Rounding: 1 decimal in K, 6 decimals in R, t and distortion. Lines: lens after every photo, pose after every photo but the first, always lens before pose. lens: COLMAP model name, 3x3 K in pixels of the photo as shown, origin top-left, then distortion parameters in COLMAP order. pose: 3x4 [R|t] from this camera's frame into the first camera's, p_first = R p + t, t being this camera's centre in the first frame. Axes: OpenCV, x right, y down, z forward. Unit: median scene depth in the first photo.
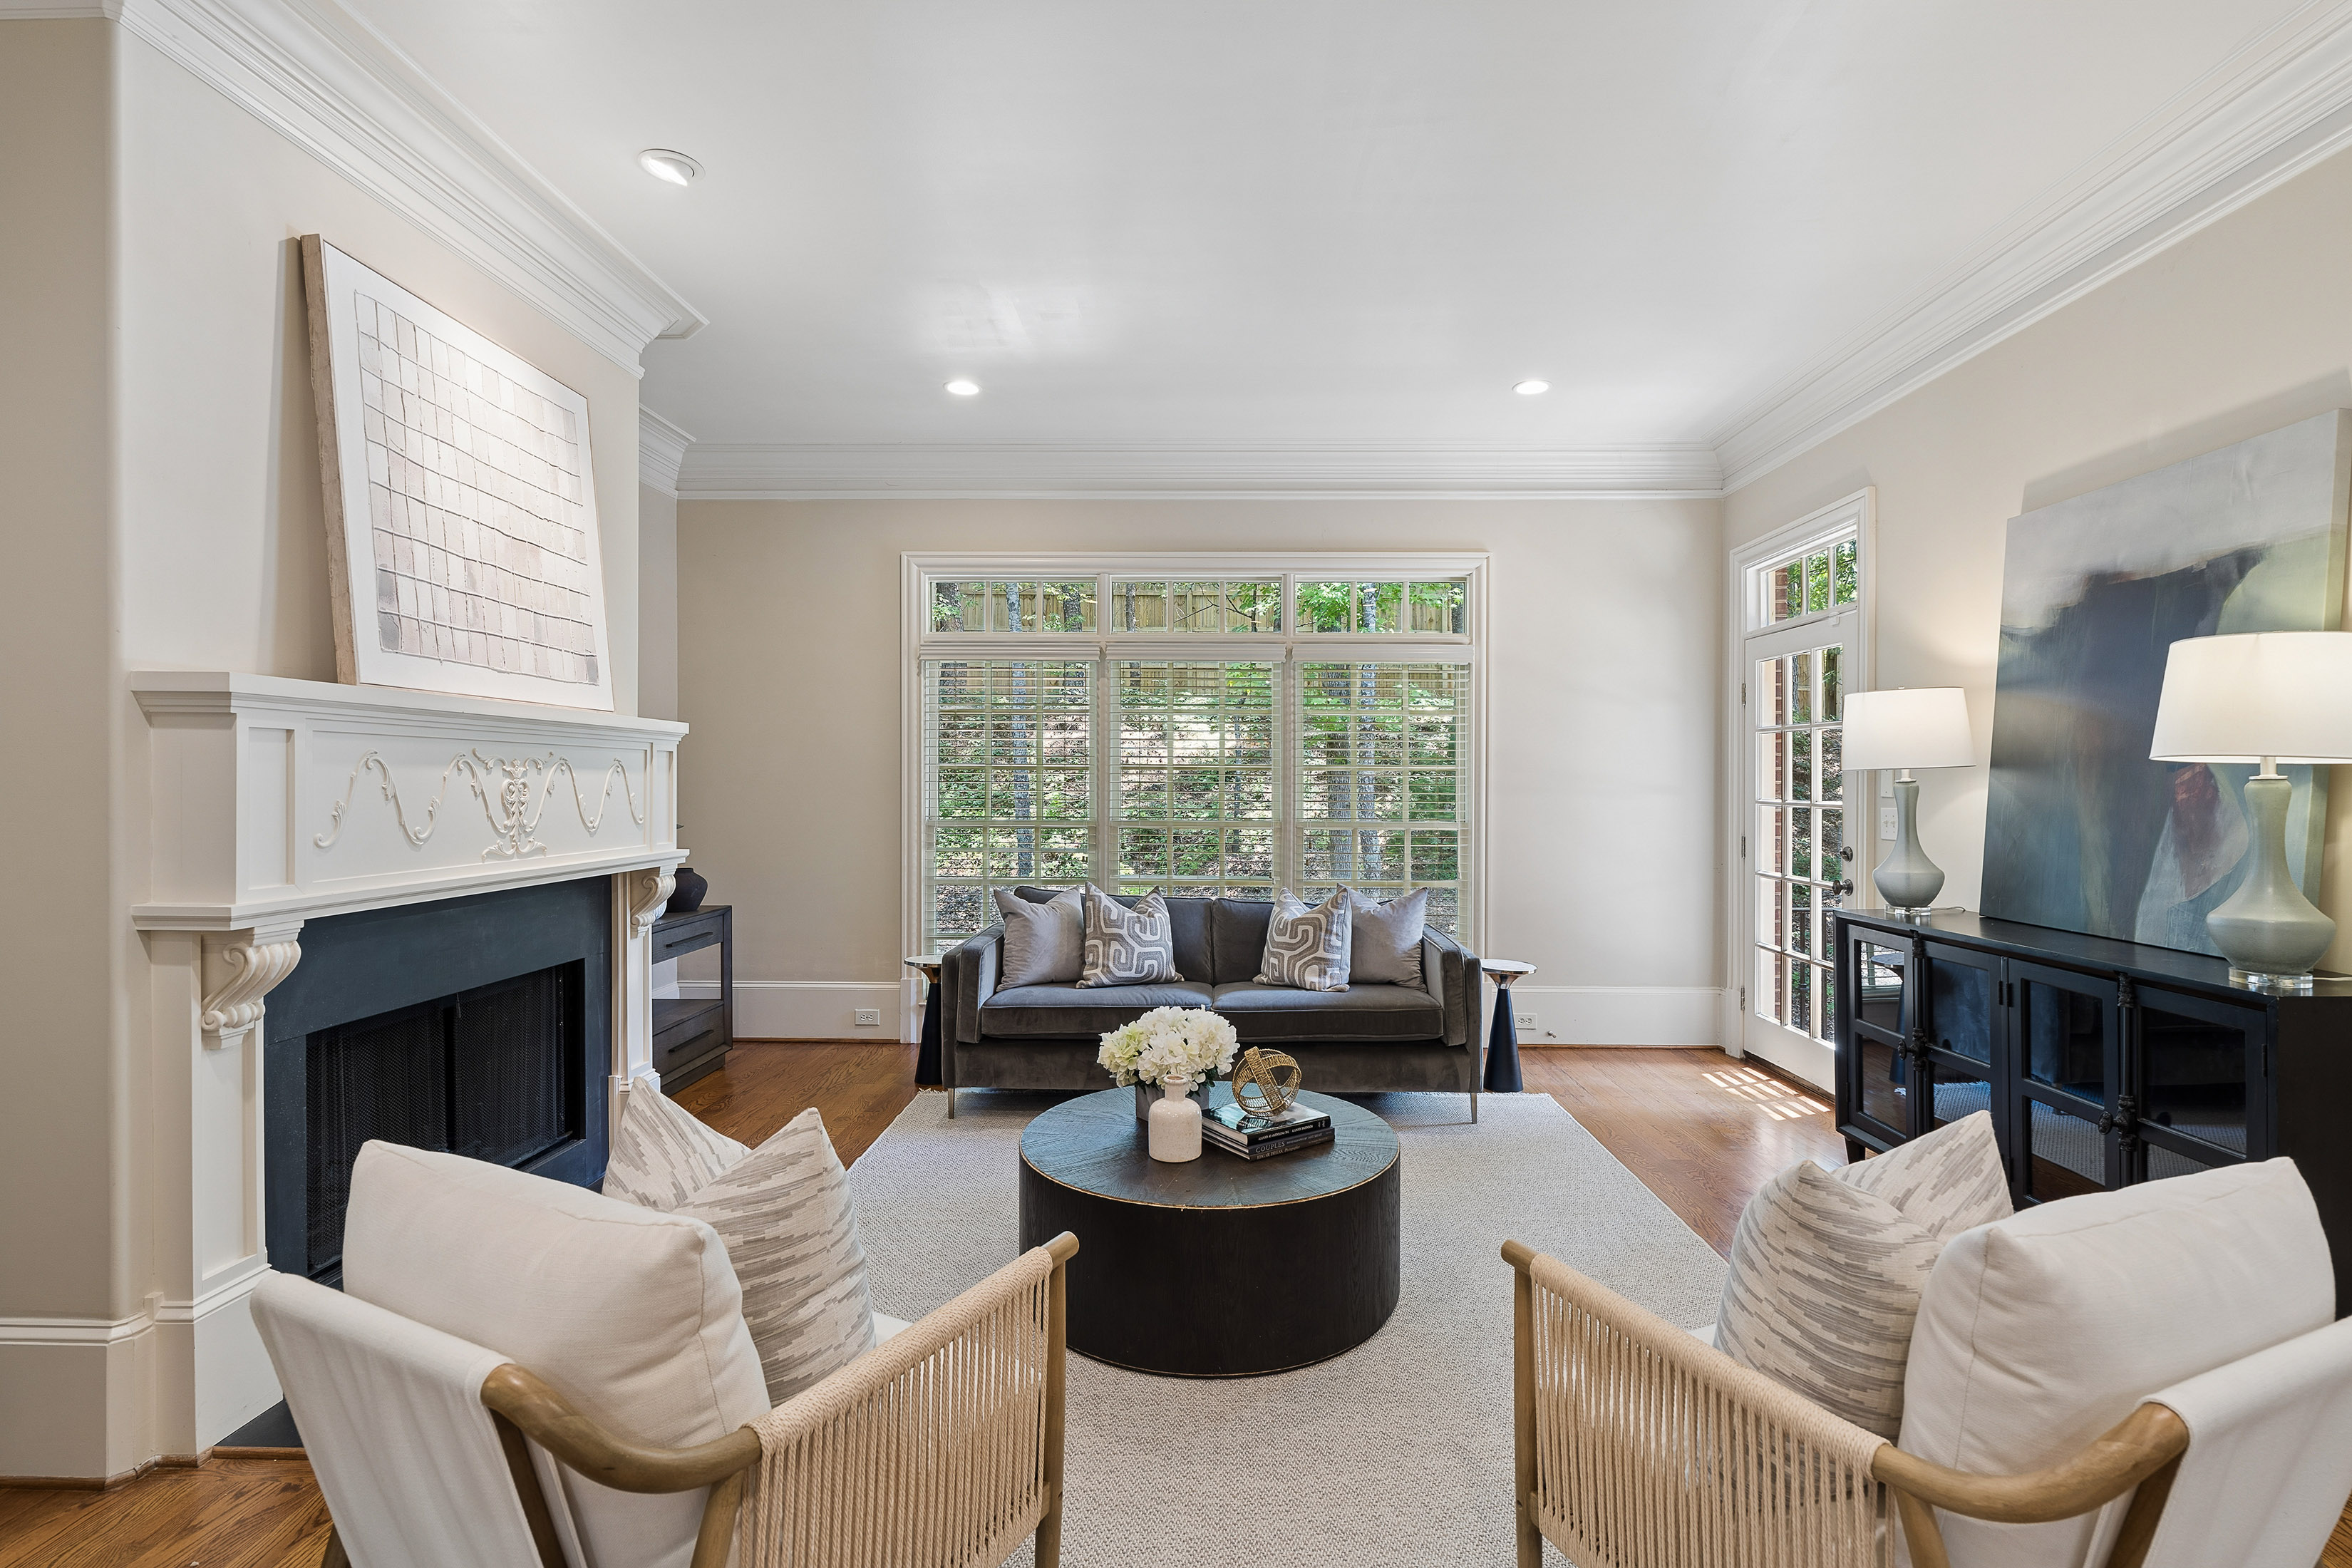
lens RADIAL K [[1061.6, 0, 1160.8], [0, 1061.6, 782.7], [0, 0, 1]] dist [-0.005733, 0.002259]
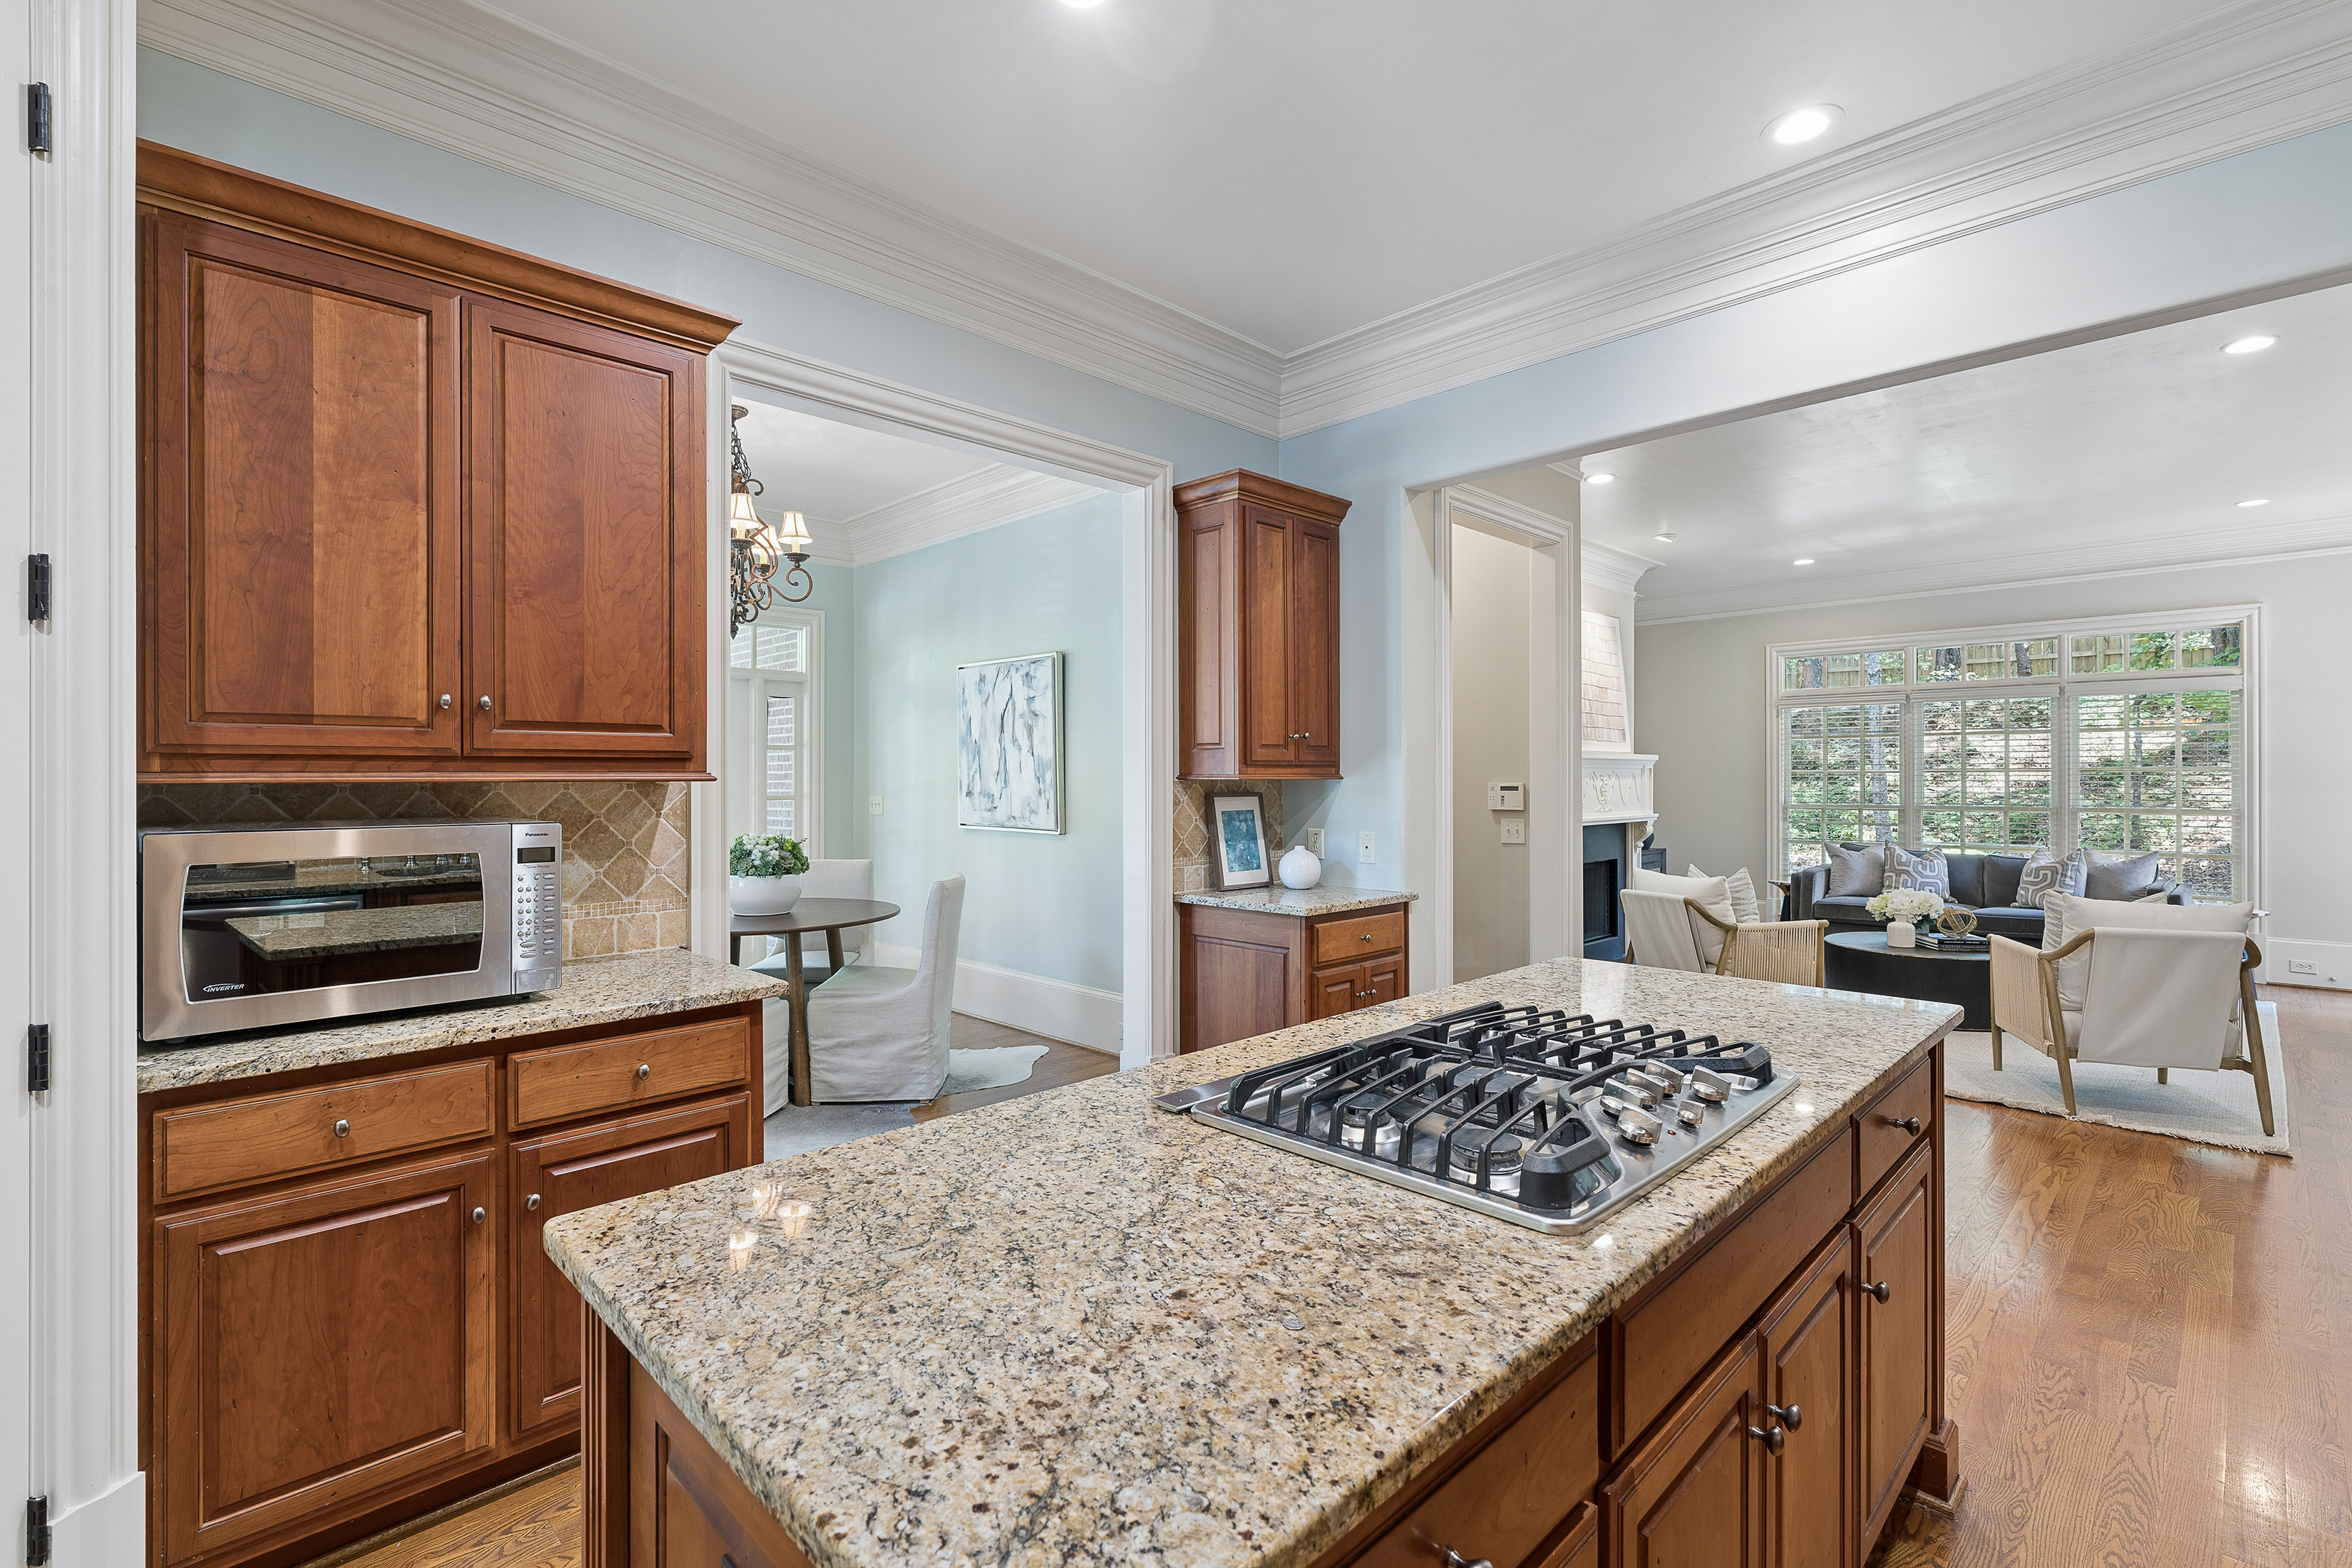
lens RADIAL K [[1061.6, 0, 1199.8], [0, 1061.6, 782.0], [0, 0, 1]] dist [-0.005733, 0.002259]
pose [[0.746848, -0.002709, -0.664990, 0.322151], [0.003758, 0.999993, 0.000146, -0.005236], [0.664984, -0.002608, 0.746853, -1.356286]]
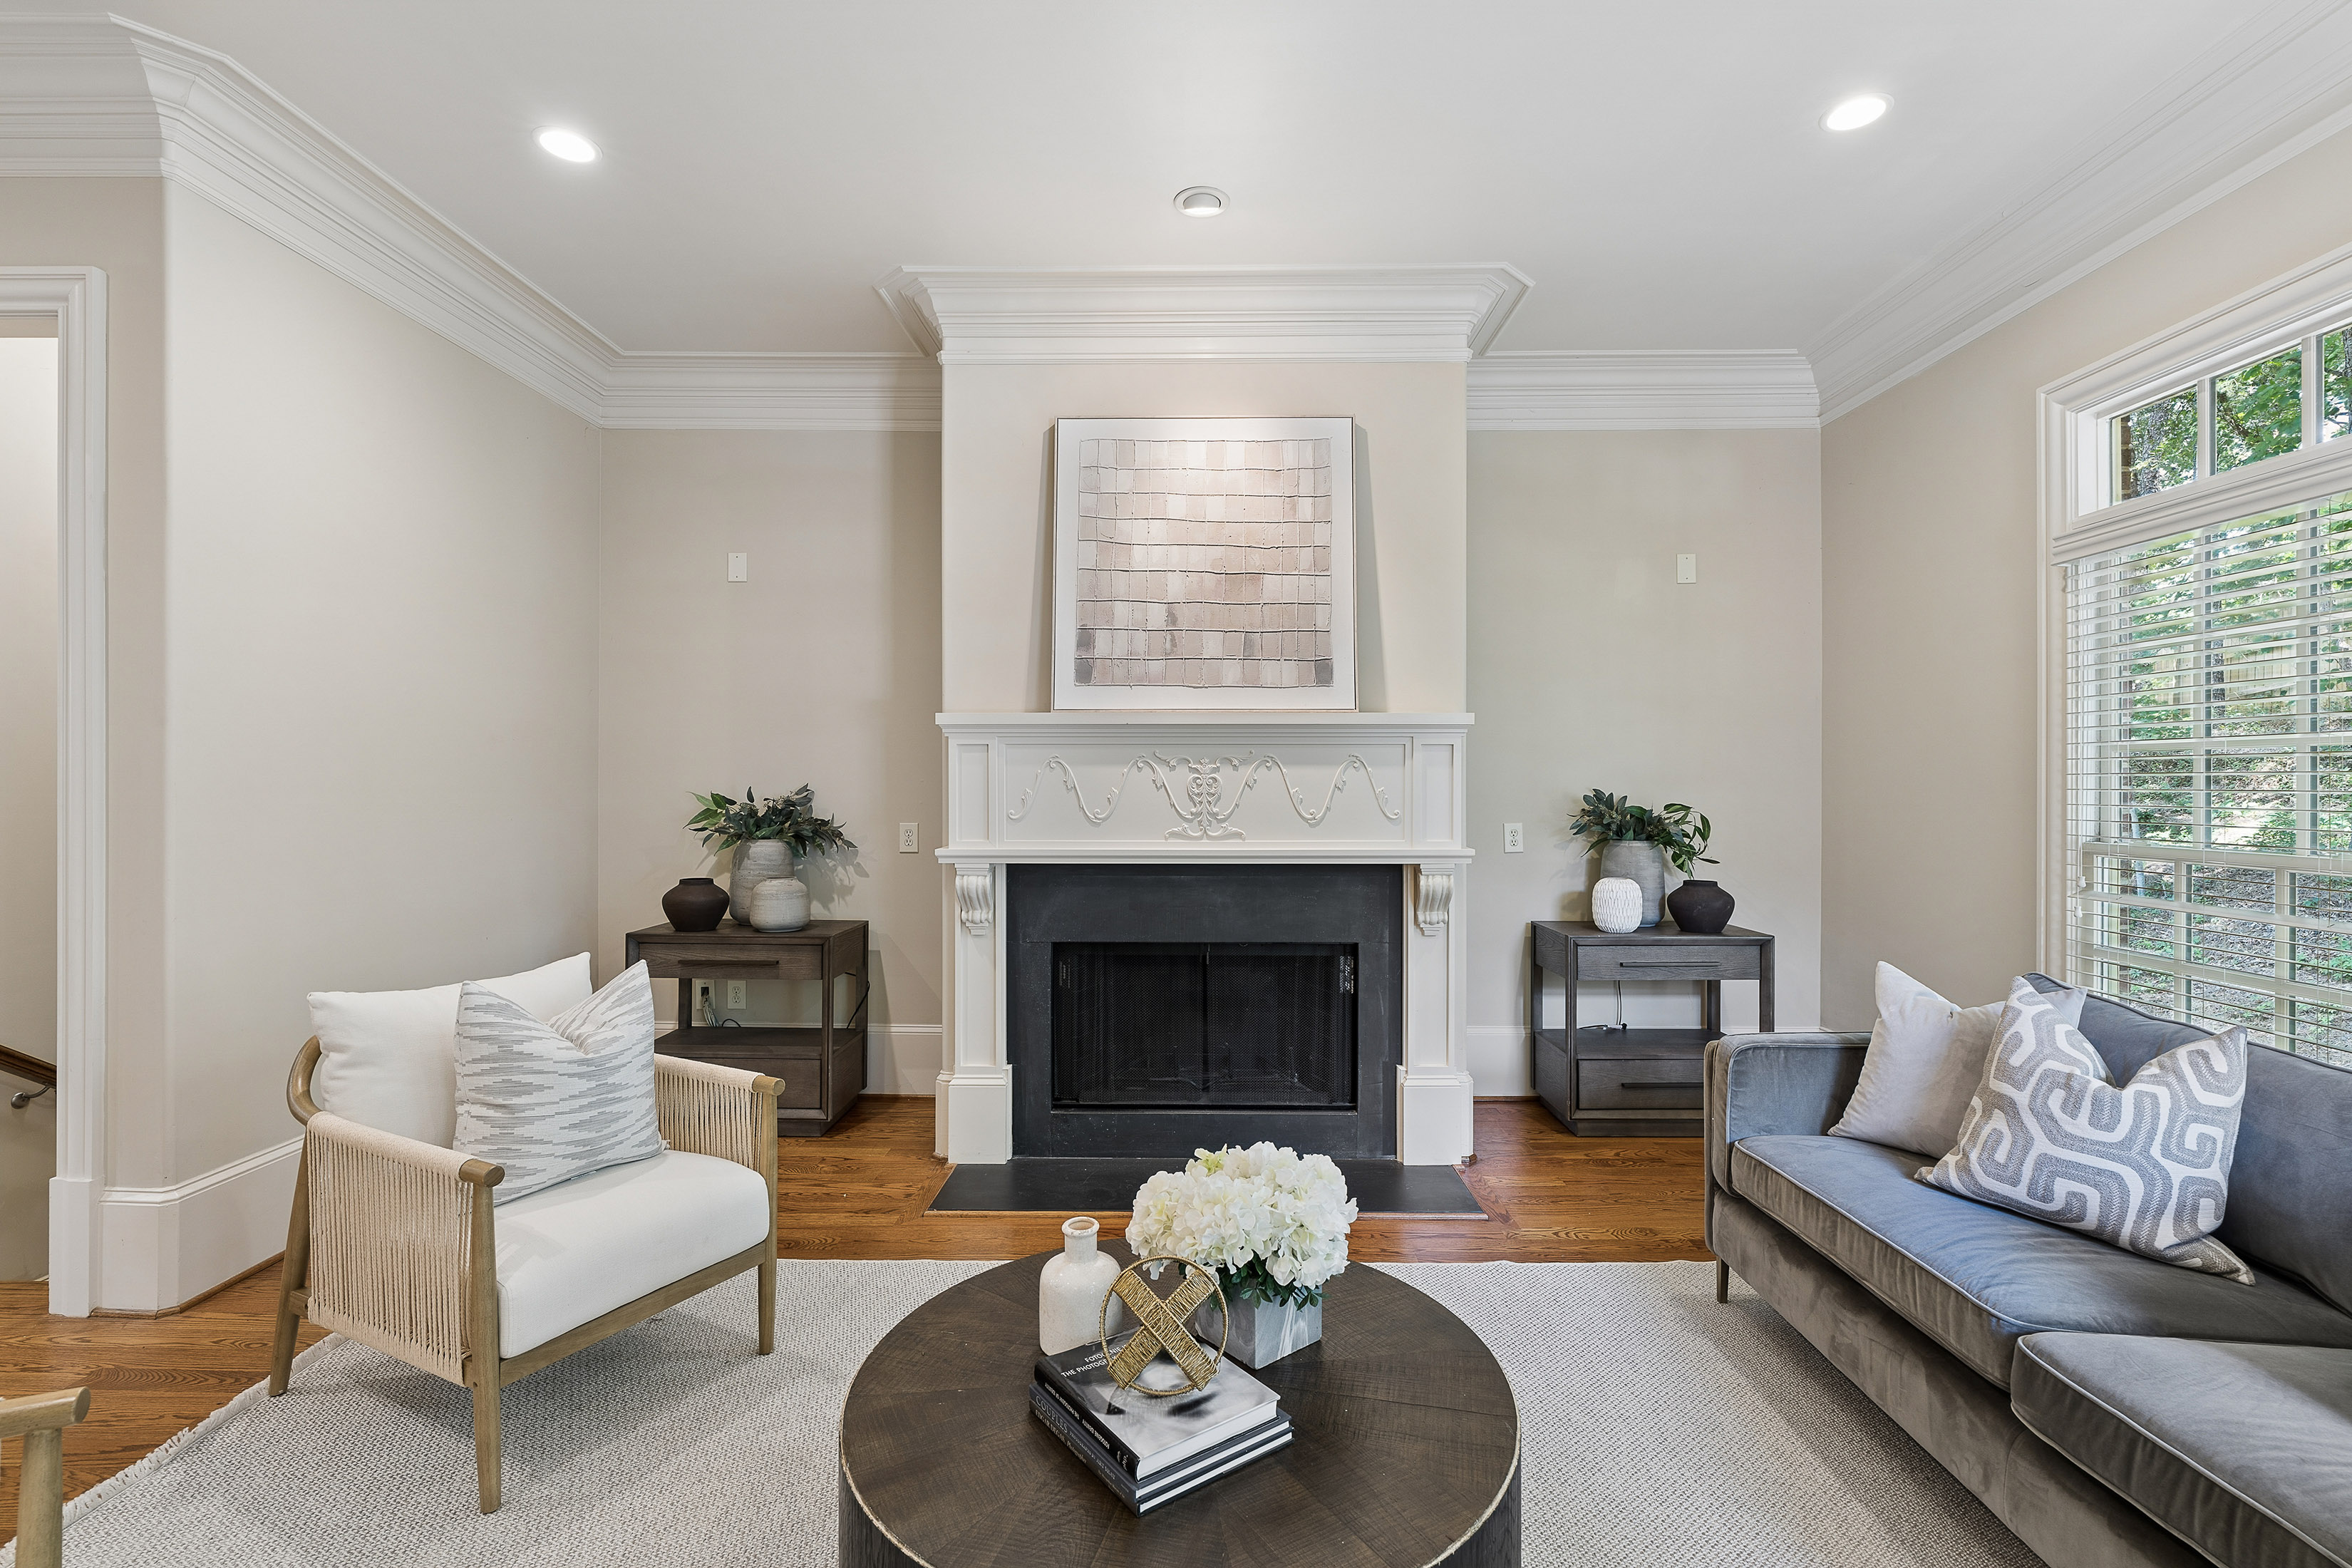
lens RADIAL K [[1061.6, 0, 1187.5], [0, 1061.6, 778.5], [0, 0, 1]] dist [-0.005733, 0.002259]
pose [[0.057579, -0.001247, -0.998340, 0.530354], [0.000277, 0.999999, -0.001233, 0.002247], [0.998341, -0.000205, 0.057579, 0.799819]]
